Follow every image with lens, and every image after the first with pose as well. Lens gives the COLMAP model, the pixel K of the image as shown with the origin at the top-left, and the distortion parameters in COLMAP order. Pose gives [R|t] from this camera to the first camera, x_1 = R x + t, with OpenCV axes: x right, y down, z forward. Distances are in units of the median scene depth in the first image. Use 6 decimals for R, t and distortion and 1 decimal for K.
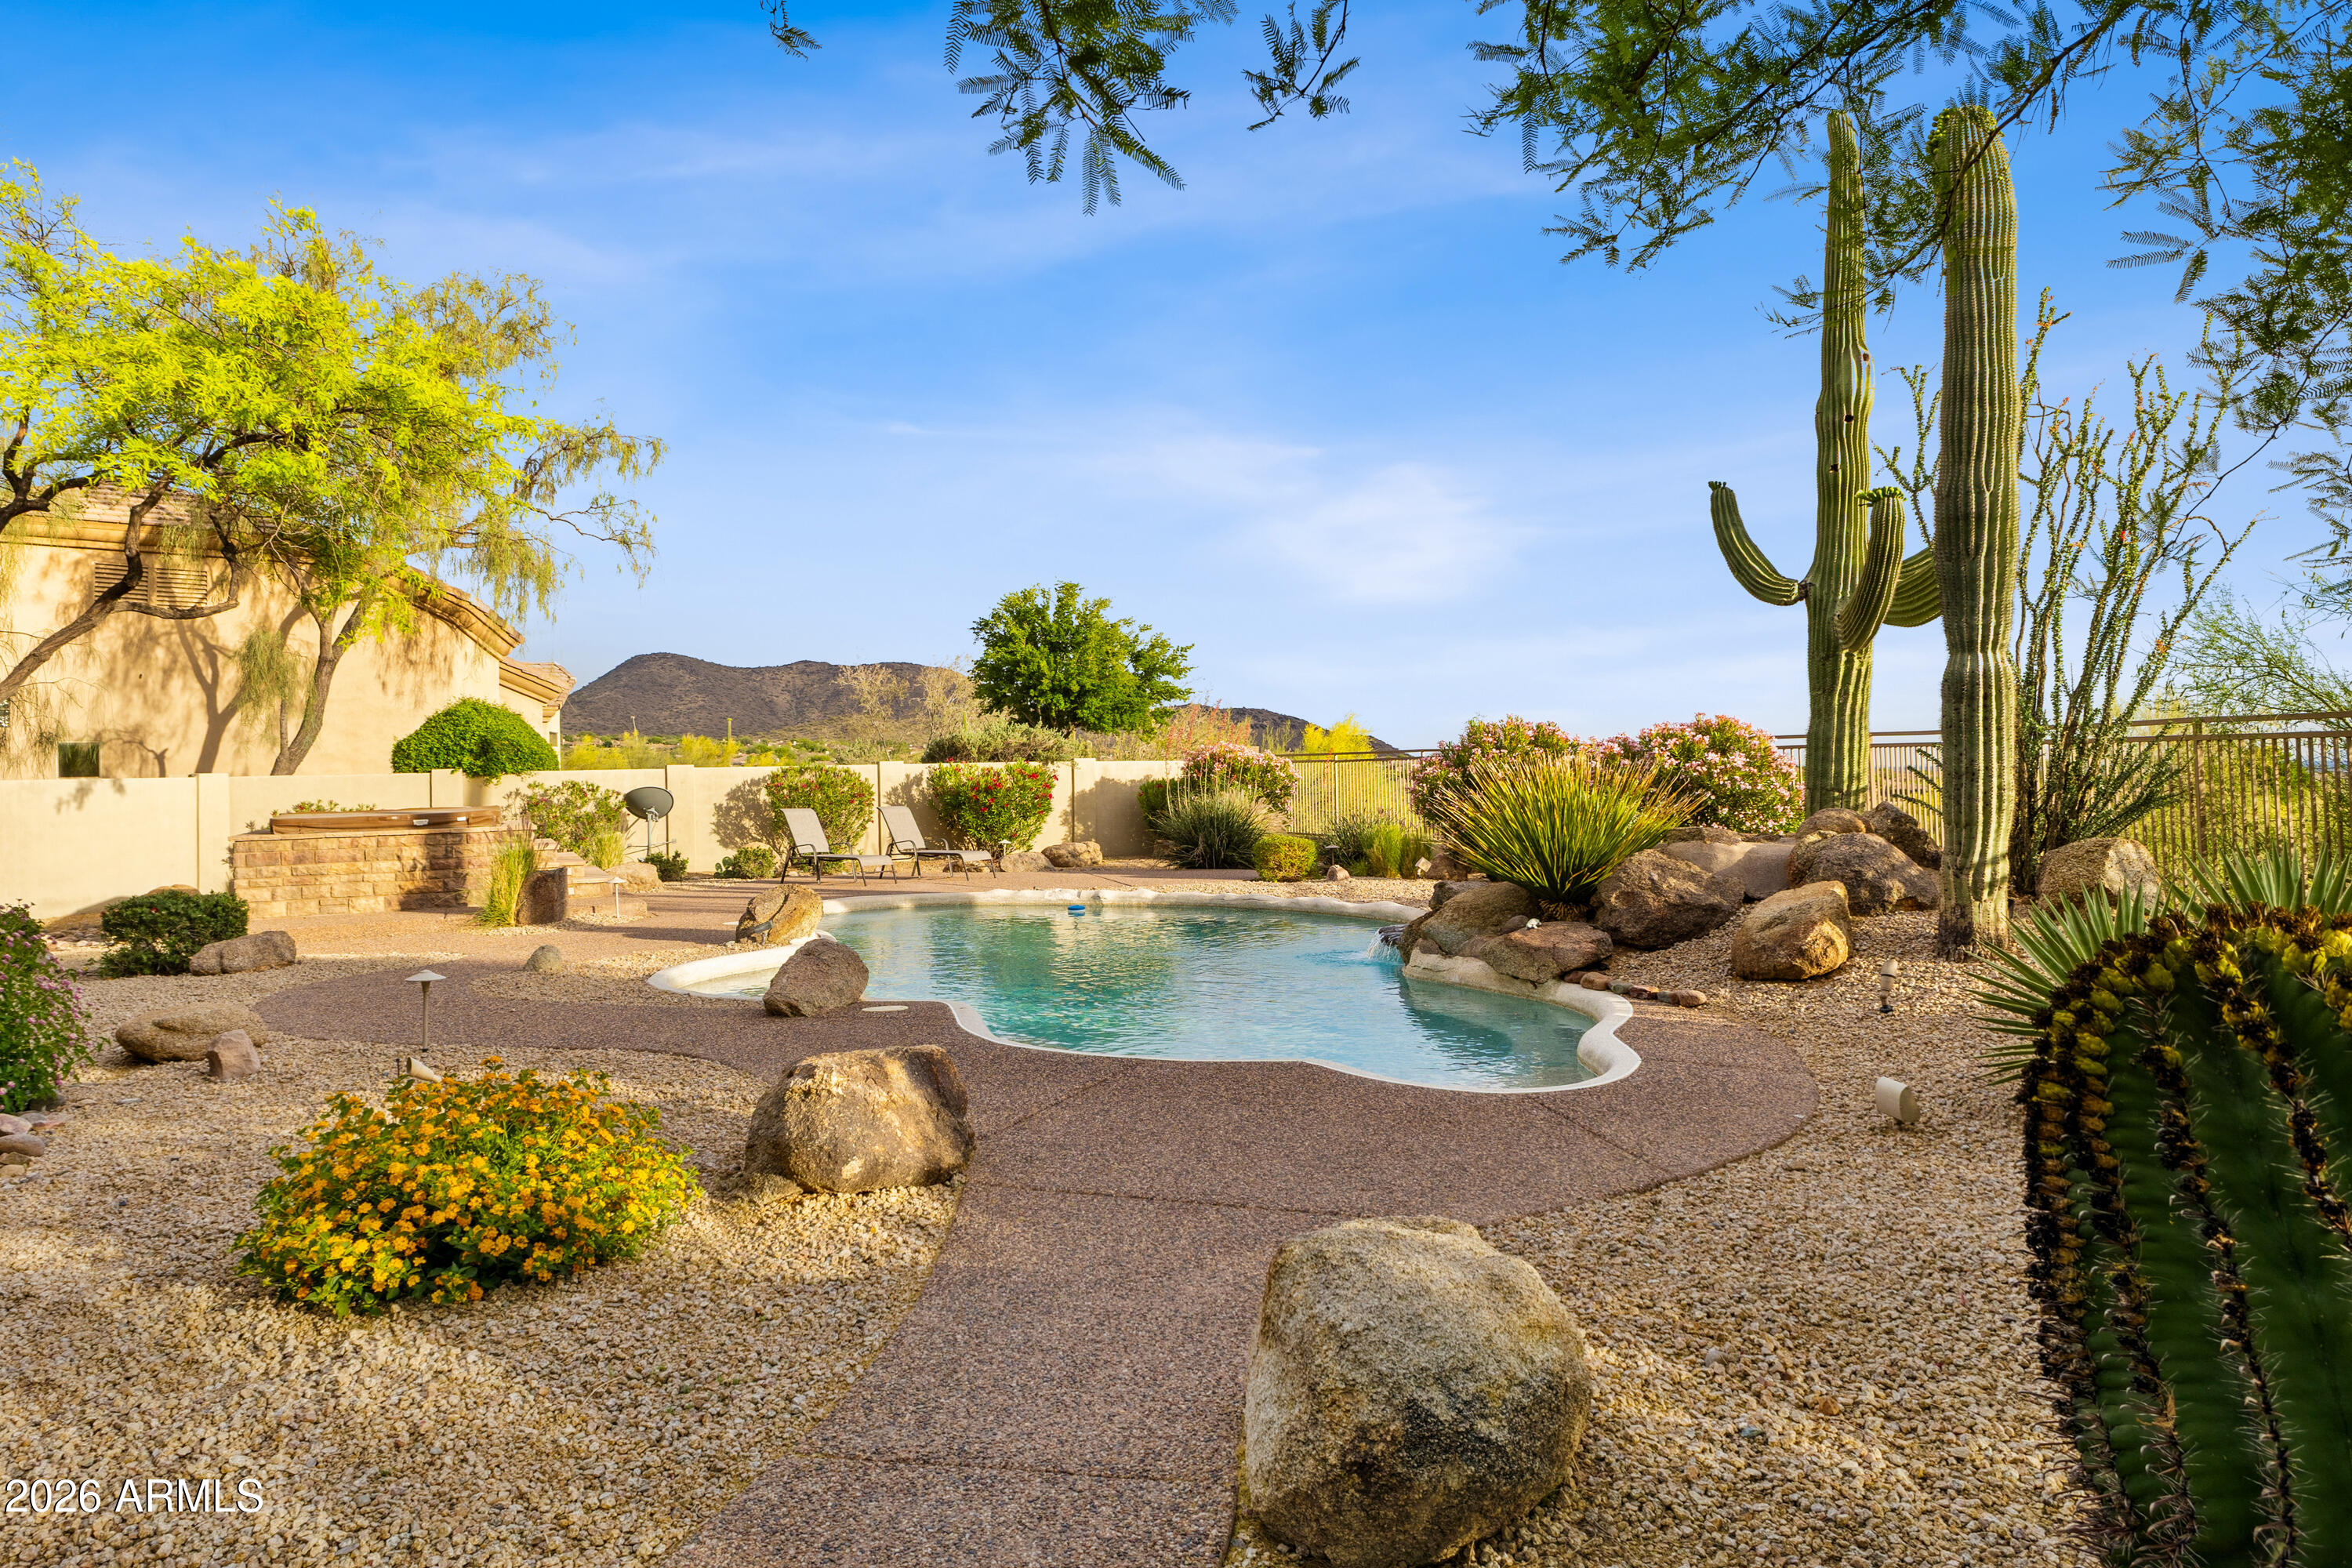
lens RADIAL K [[1454.0, 0, 1176.0], [0, 1454.0, 784.0], [0, 0, 1]] dist [0.063675, 0.000257]
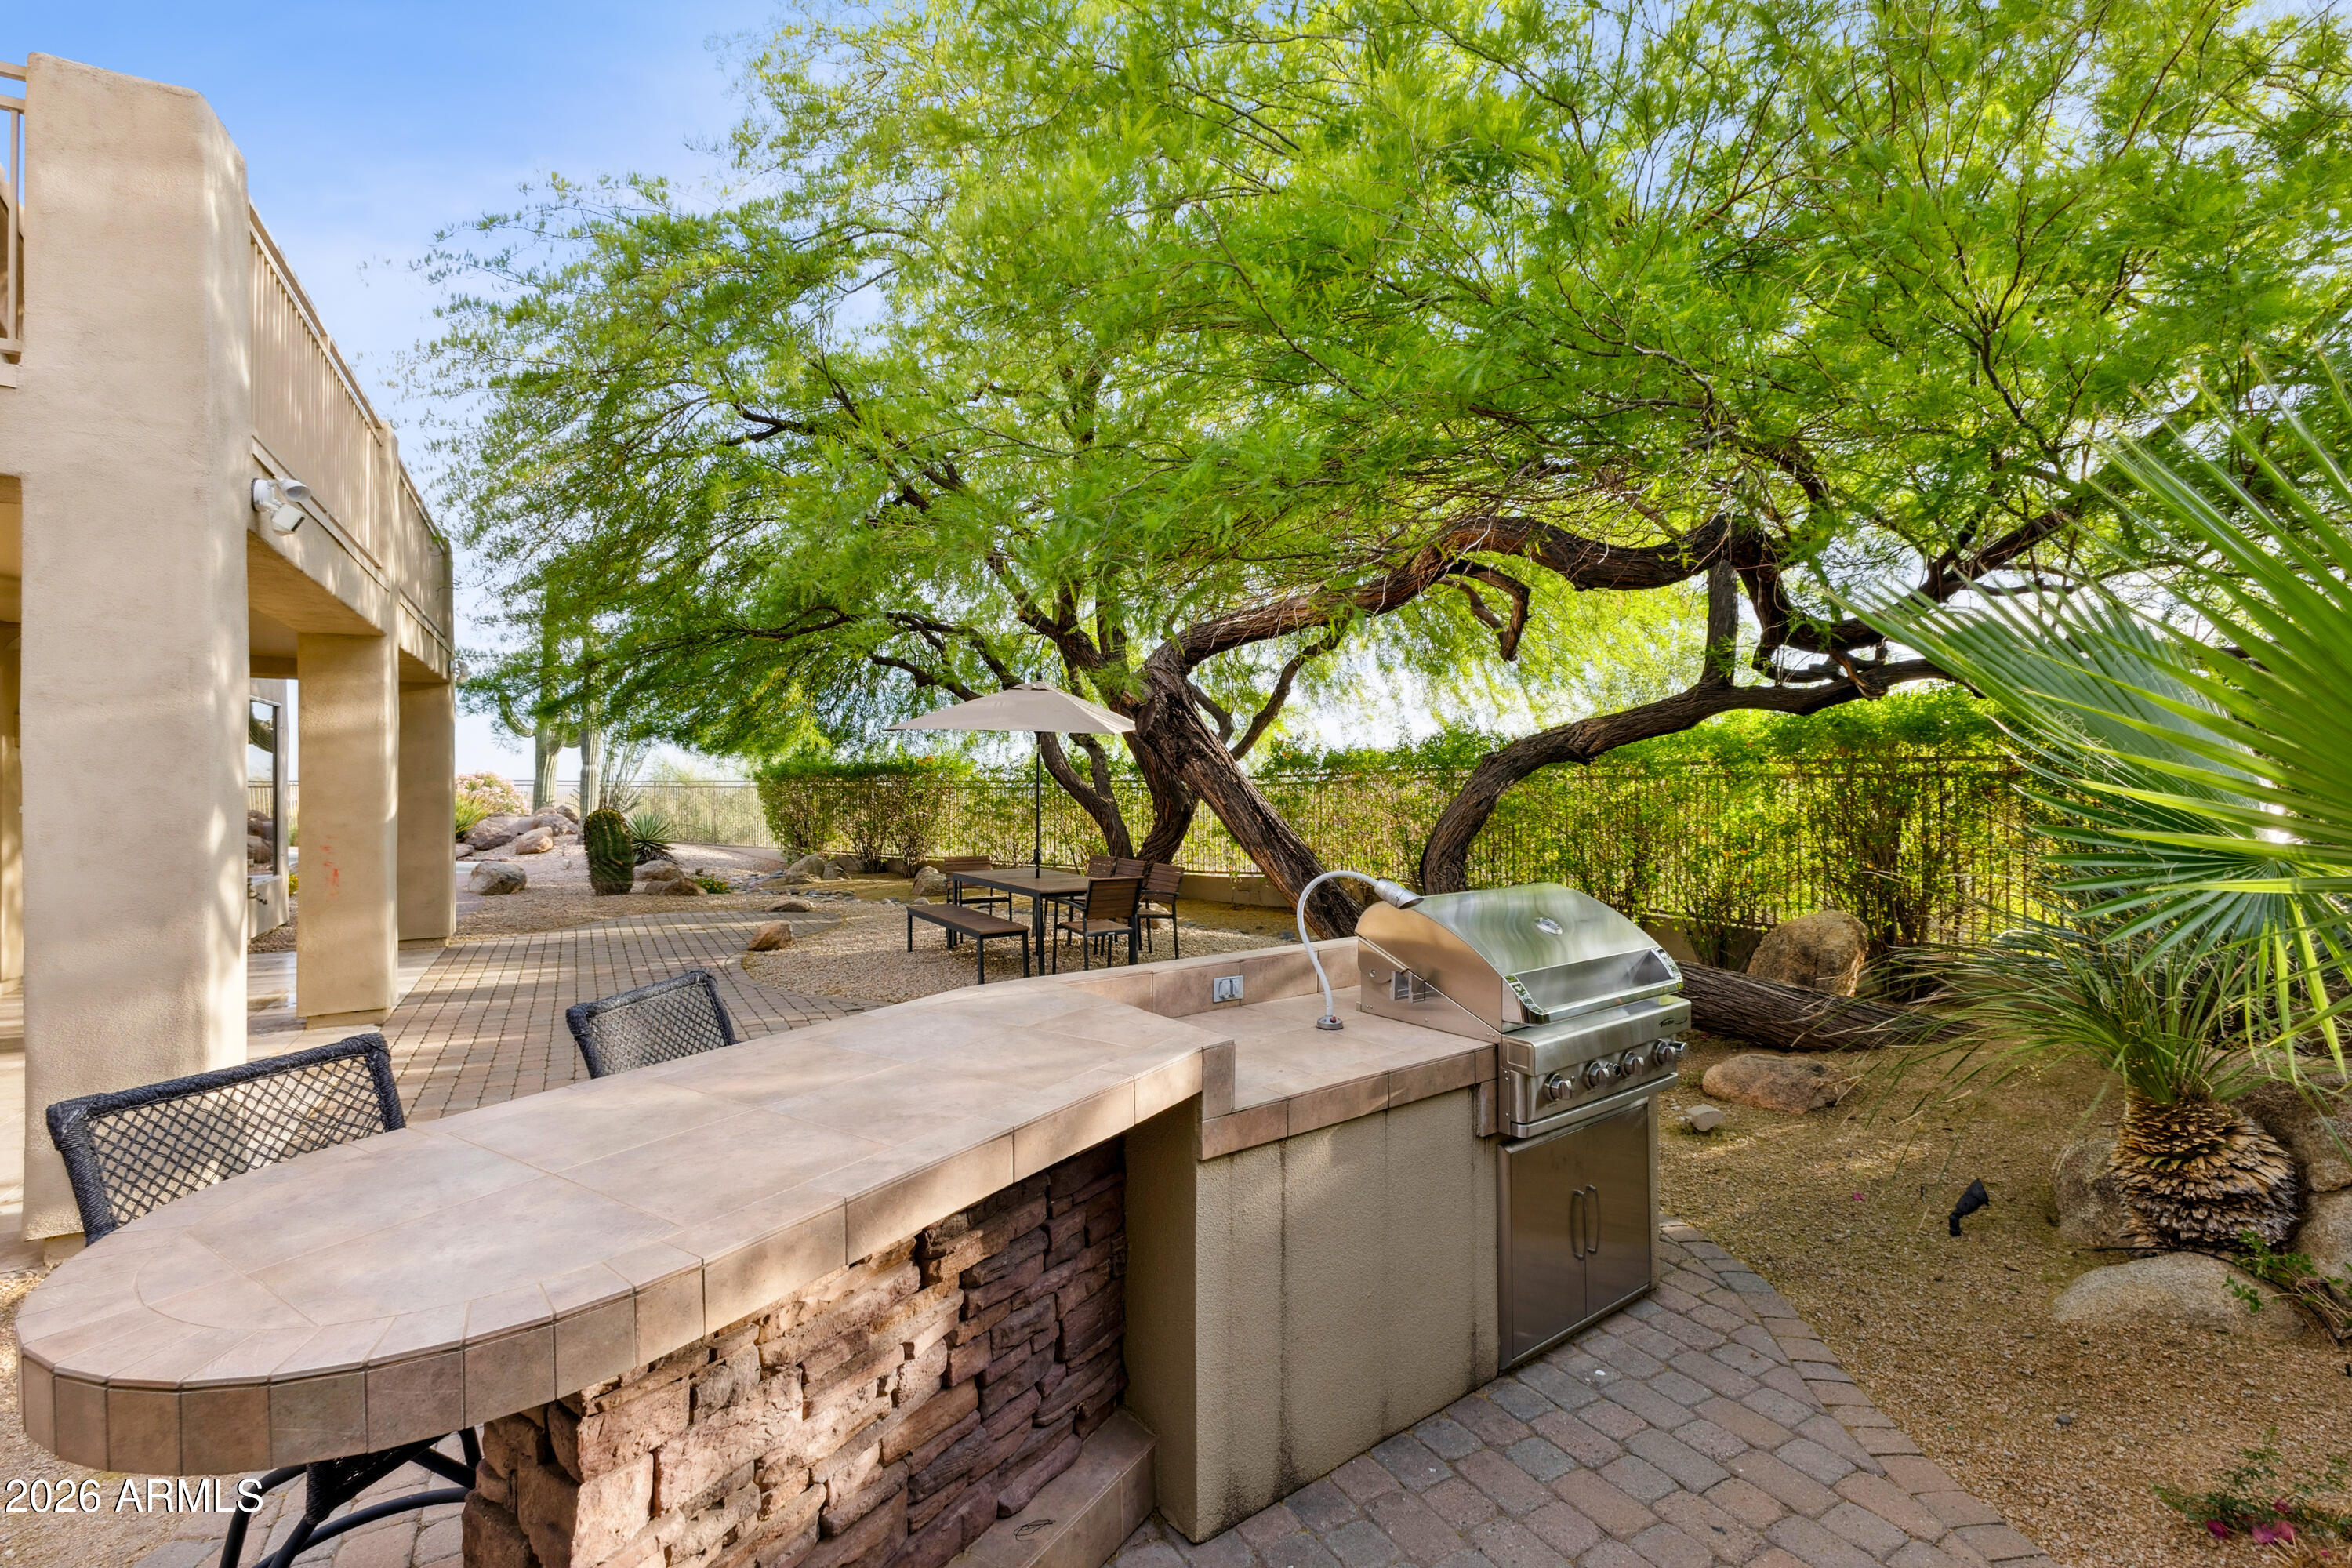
lens RADIAL K [[1011.7, 0, 1177.1], [0, 1011.7, 774.1], [0, 0, 1]] dist [0.016772, 0.000110]
pose [[0.539557, 0.028316, 0.841473, -0.732349], [-0.004763, 0.999521, -0.030580, 0.006470], [-0.841936, 0.012492, 0.539433, -1.461350]]
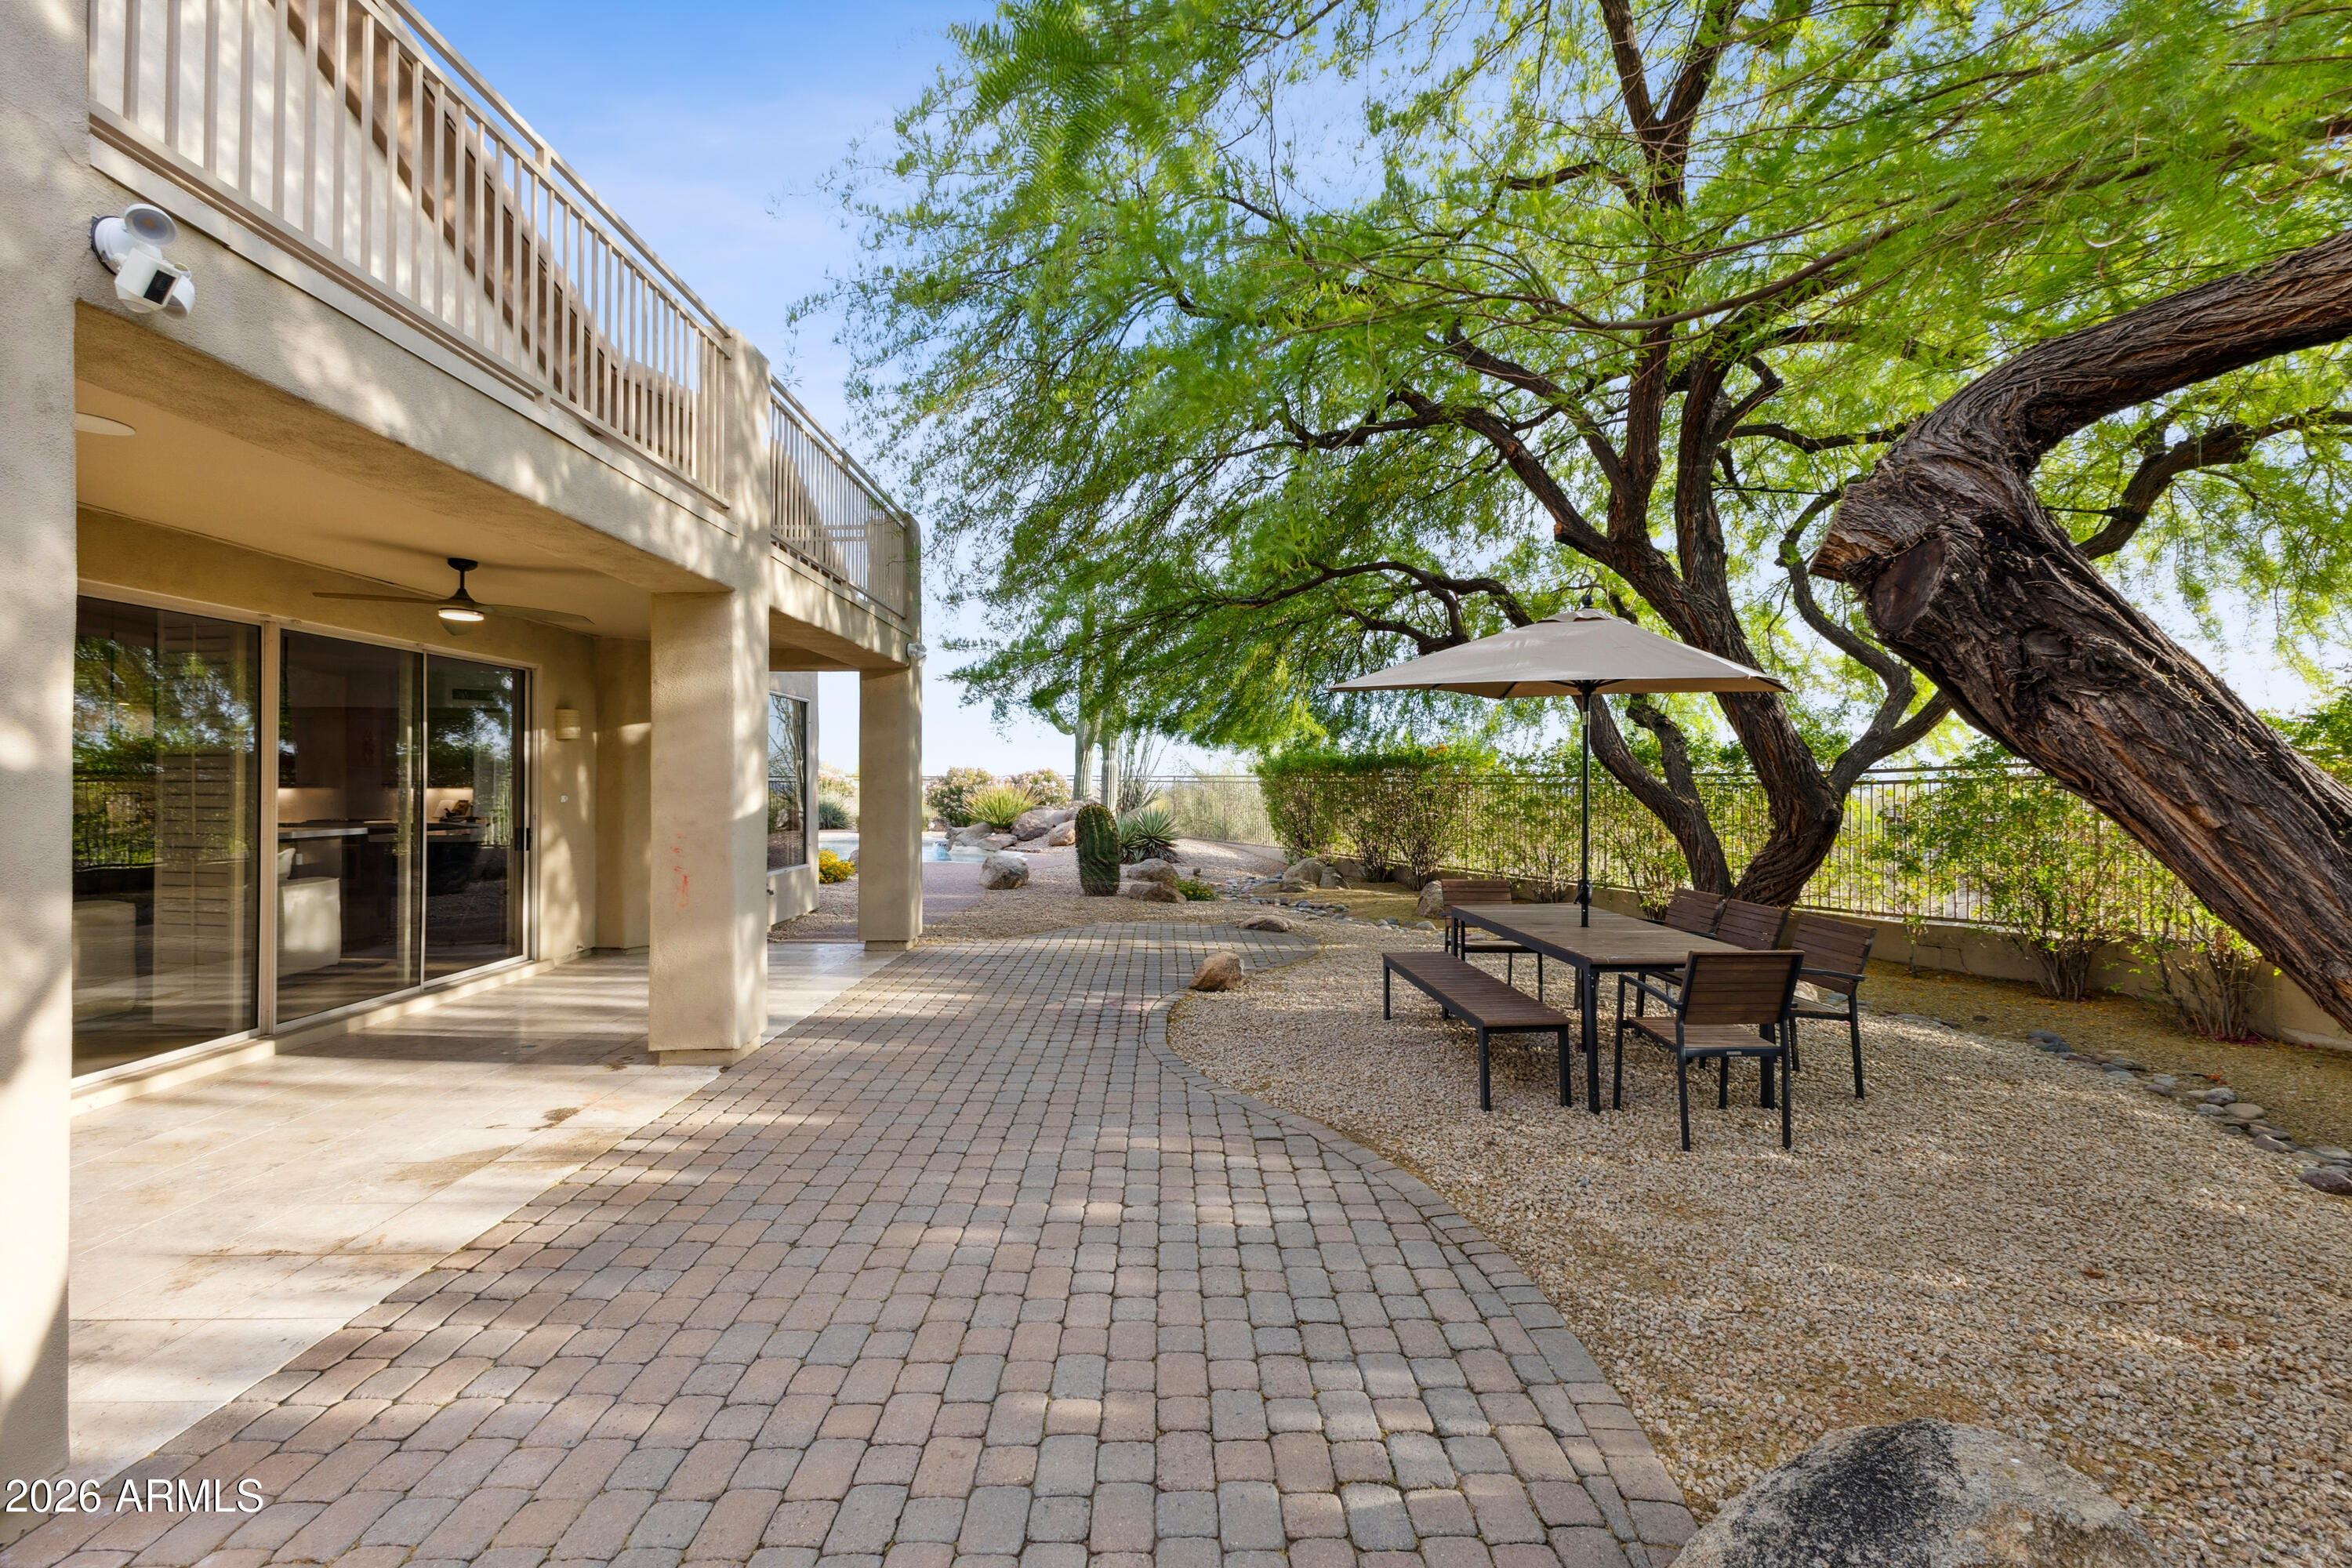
lens RADIAL K [[1011.7, 0, 1177.1], [0, 1011.7, 774.1], [0, 0, 1]] dist [0.016772, 0.000110]
pose [[0.883914, 0.024662, 0.466999, -0.464774], [-0.016310, 0.999627, -0.021921, 0.002984], [-0.467366, 0.011759, 0.883986, -1.228712]]
